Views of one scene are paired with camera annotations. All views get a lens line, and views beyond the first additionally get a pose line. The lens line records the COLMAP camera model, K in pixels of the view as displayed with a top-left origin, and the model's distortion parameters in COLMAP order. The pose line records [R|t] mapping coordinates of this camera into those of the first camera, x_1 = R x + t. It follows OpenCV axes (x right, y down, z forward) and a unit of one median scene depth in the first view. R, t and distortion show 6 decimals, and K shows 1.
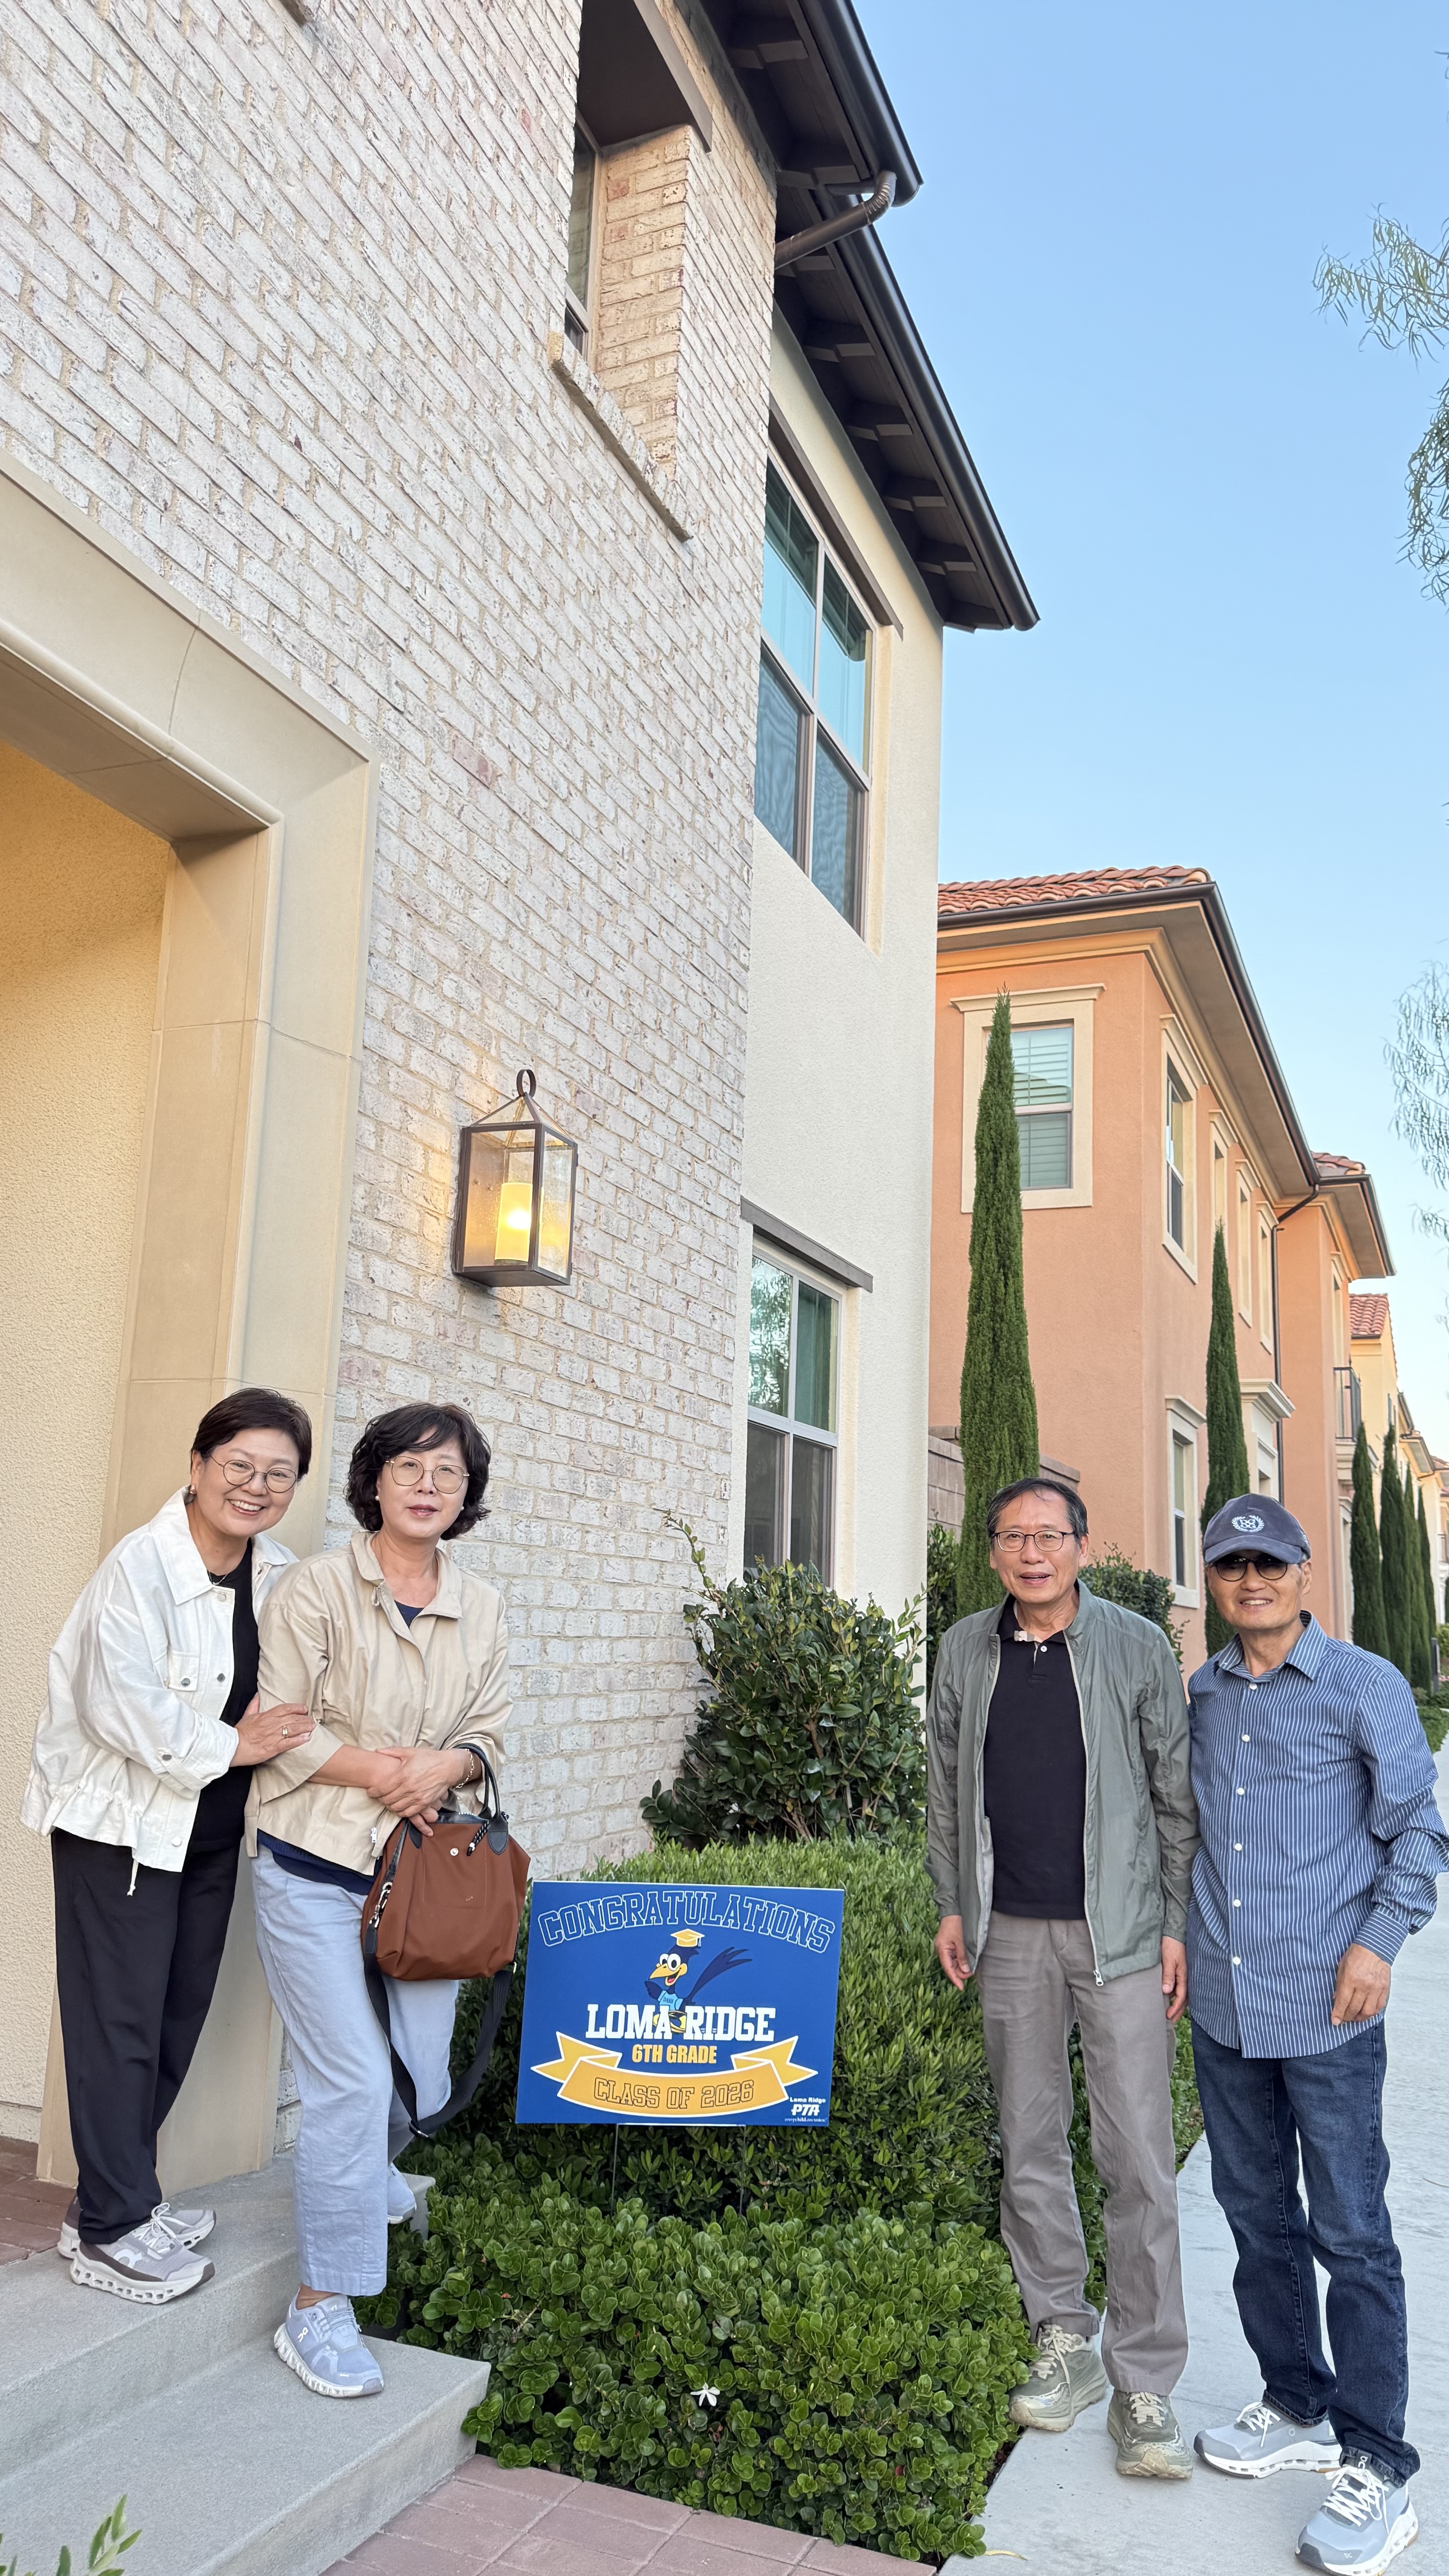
lens RADIAL K [[1880.6, 0, 738.3], [0, 1880.6, 1281.0], [0, 0, 1]] dist [0.063042, -0.100203]
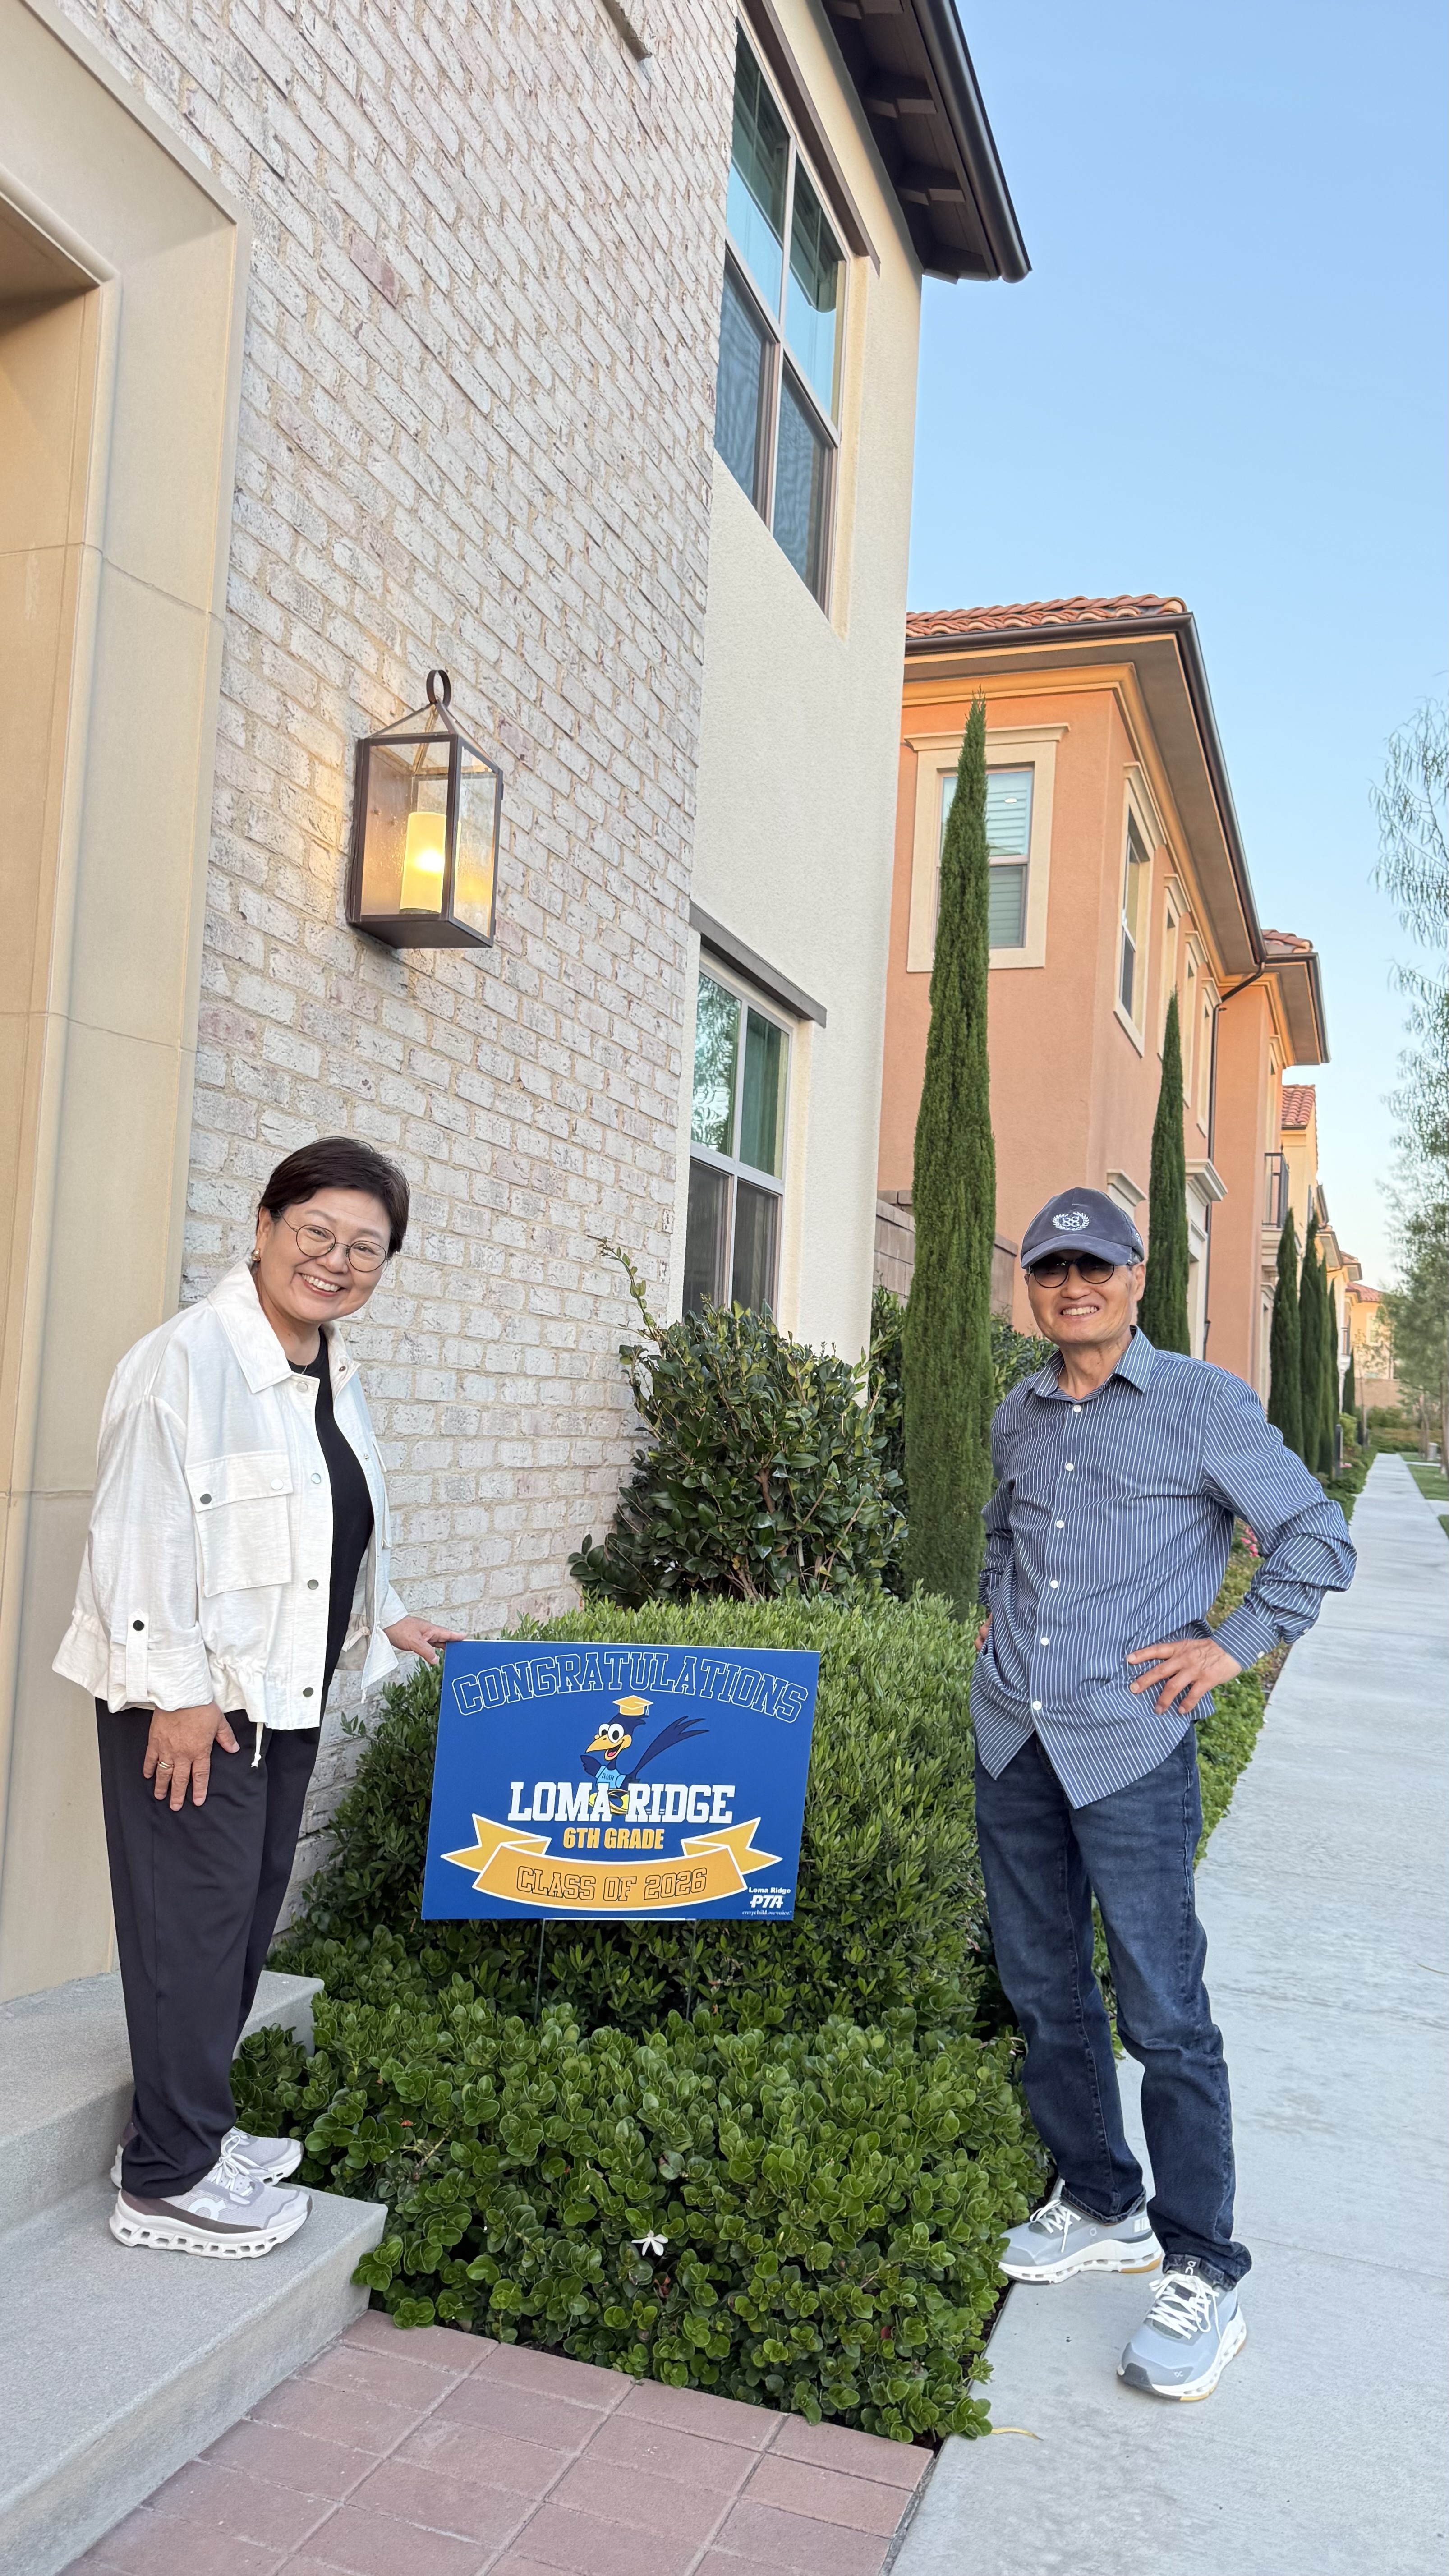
lens RADIAL K [[1880.6, 0, 773.0], [0, 1880.6, 1298.2], [0, 0, 1]] dist [0.063042, -0.100203]
pose [[0.997962, 0.018808, 0.060969, -0.013695], [-0.026089, 0.992319, 0.120924, 0.049280], [-0.058227, -0.122269, 0.990788, 0.143389]]
